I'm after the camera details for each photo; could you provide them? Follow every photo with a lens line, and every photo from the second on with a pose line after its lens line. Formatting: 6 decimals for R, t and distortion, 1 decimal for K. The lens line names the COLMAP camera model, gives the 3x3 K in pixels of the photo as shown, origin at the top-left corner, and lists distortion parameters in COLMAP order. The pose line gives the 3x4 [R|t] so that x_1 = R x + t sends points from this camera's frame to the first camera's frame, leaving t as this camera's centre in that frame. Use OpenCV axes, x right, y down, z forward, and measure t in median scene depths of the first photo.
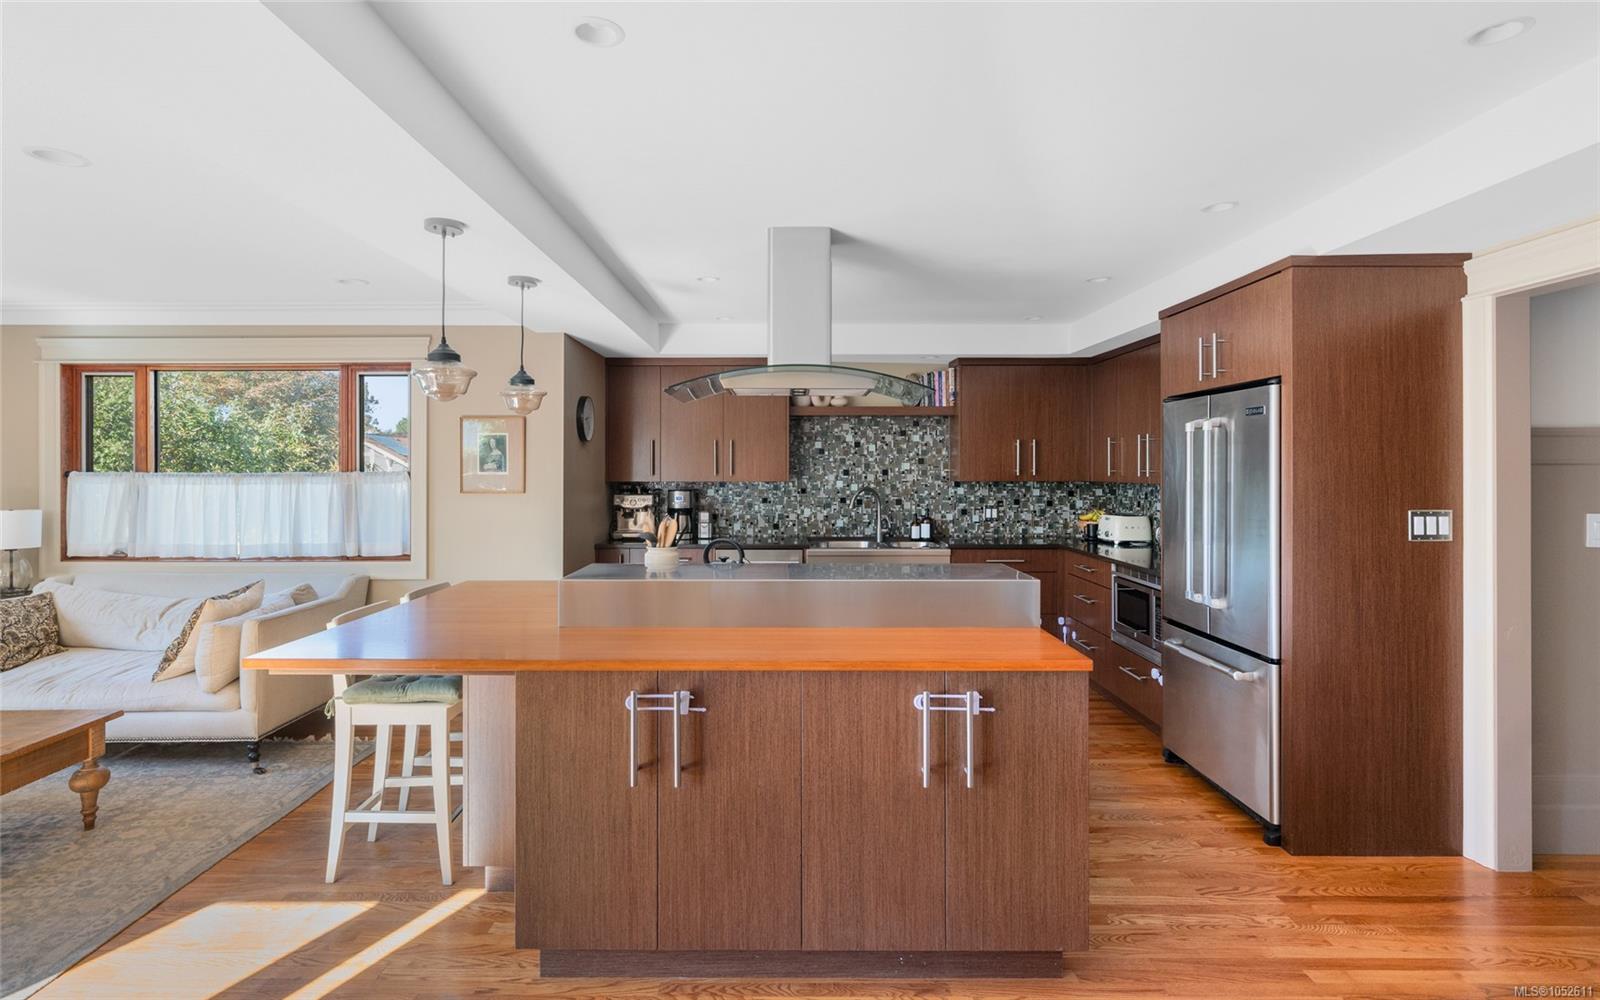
lens RADIAL K [[804.5, 0, 796.0], [0, 804.5, 462.3], [0, 0, 1]] dist [-0.000516, -0.000090]
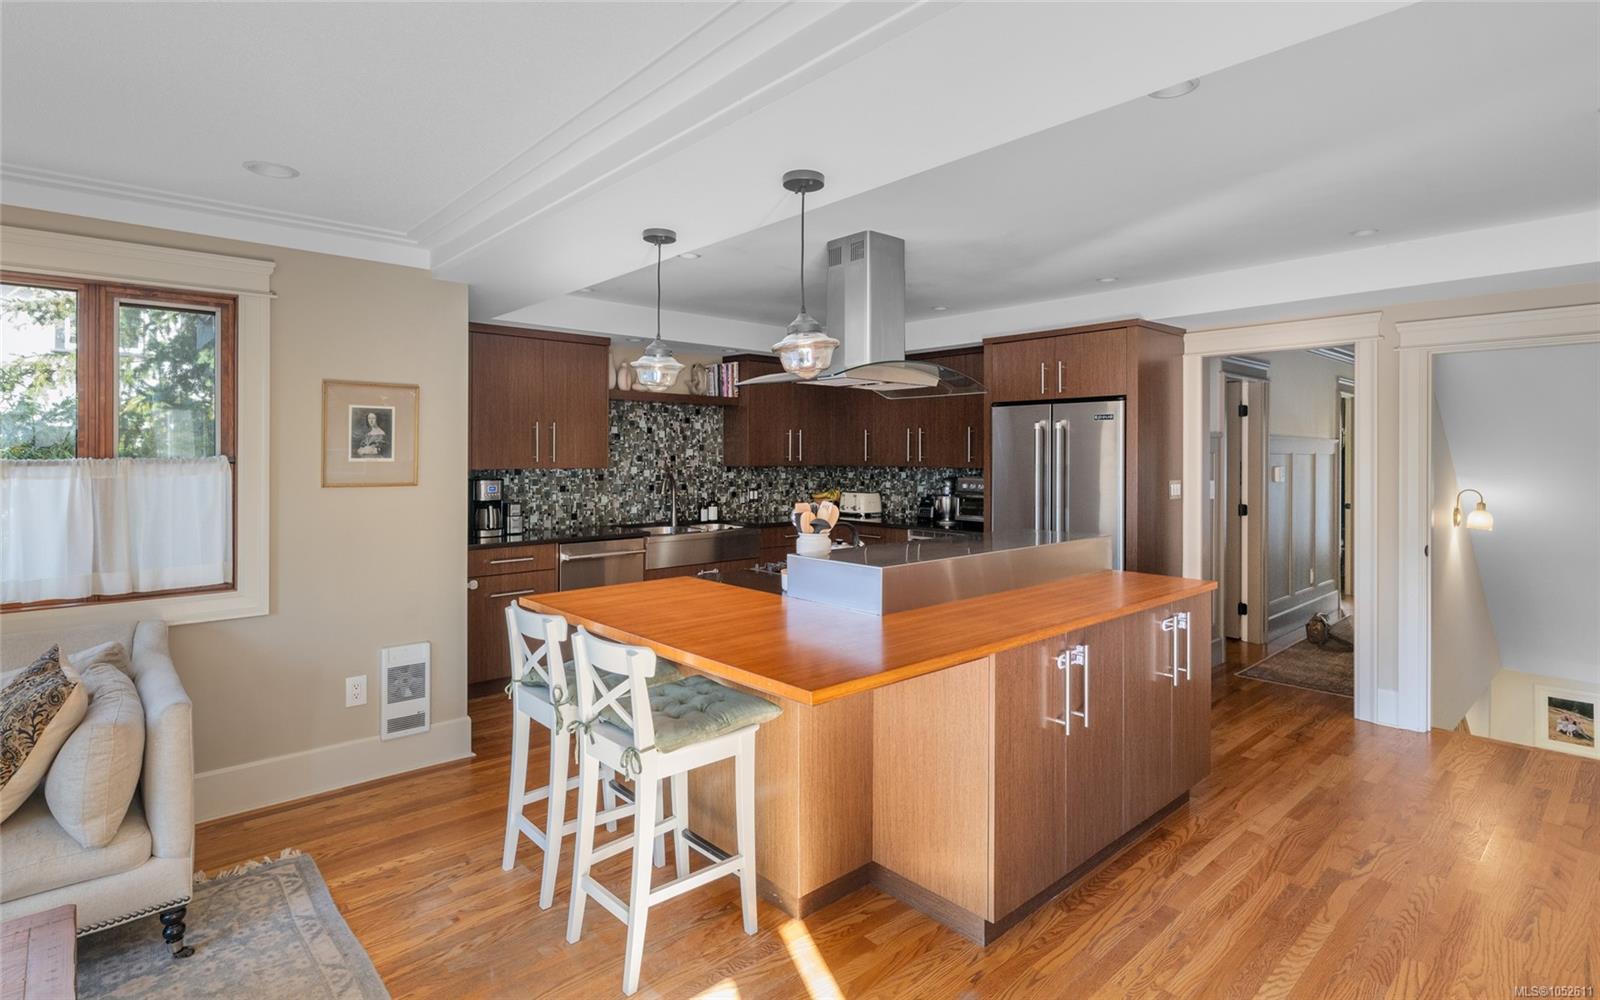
lens RADIAL K [[779.8, 0, 797.7], [0, 779.8, 453.3], [0, 0, 1]] dist [0.002358, 0.000196]
pose [[0.744432, 0.003615, 0.667689, -0.434888], [-0.007697, 0.999965, 0.003168, 0.001753], [-0.667654, -0.007497, 0.744434, 0.156000]]
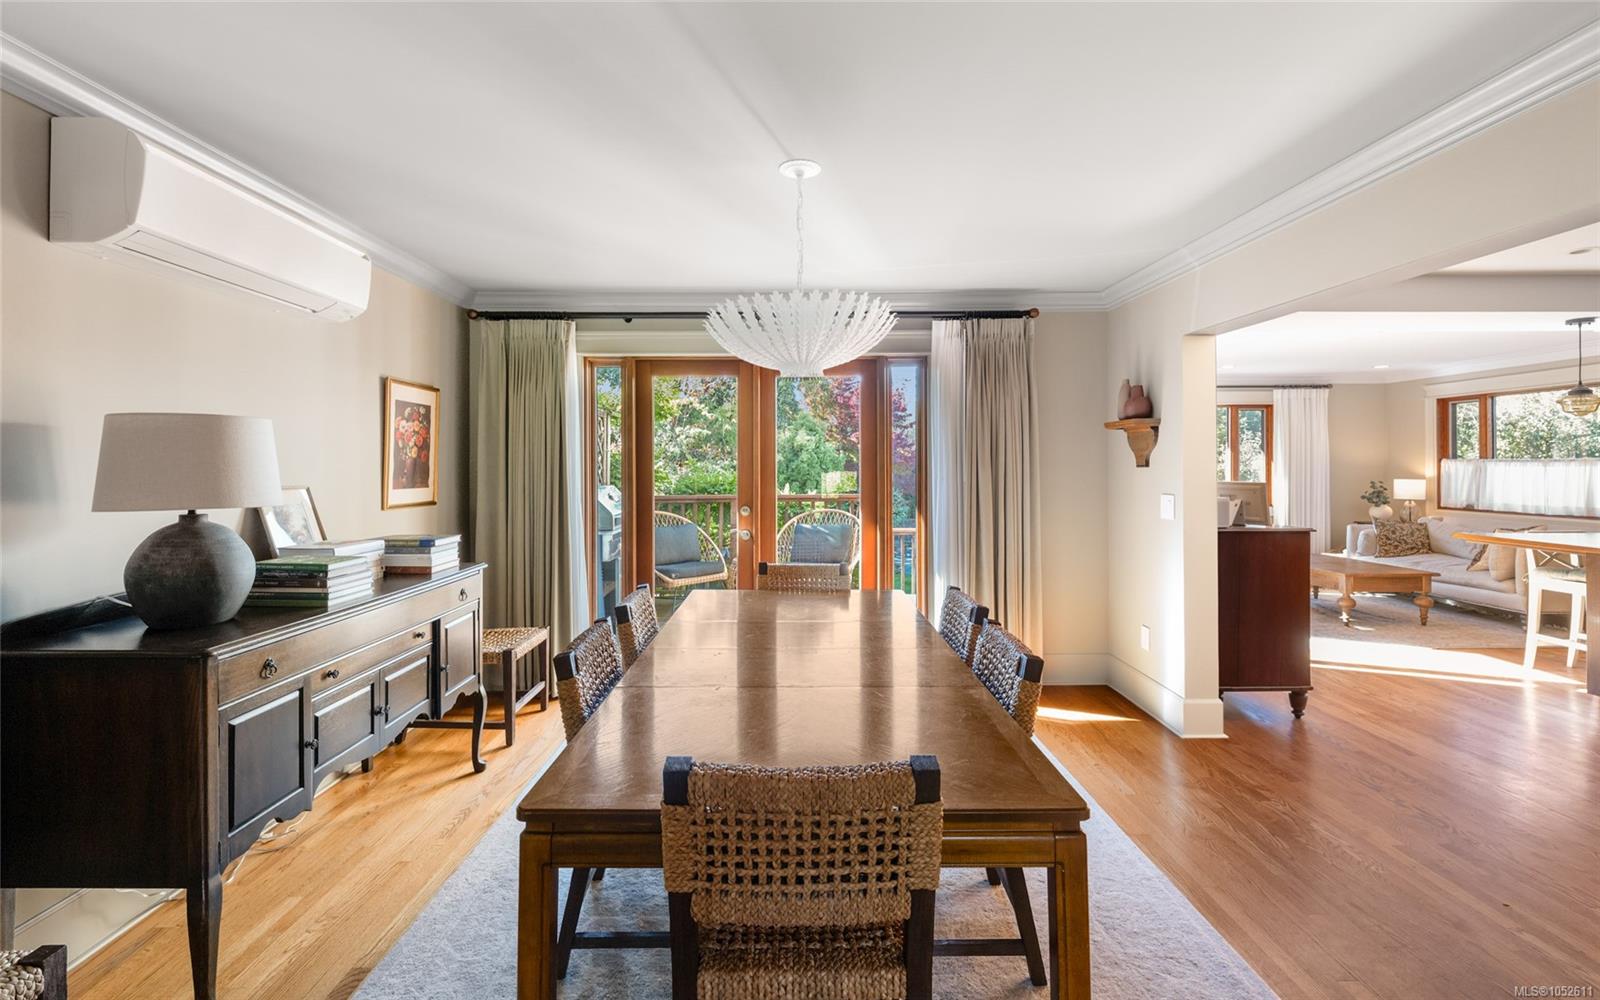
lens RADIAL K [[710.4, 0, 795.0], [0, 710.4, 456.3], [0, 0, 1]] dist [-0.000711, 0.000072]
pose [[0.009178, -0.016886, -0.999815, 0.499551], [0.015431, 0.999741, -0.016743, 0.007189], [0.999839, -0.015275, 0.009437, -0.340185]]
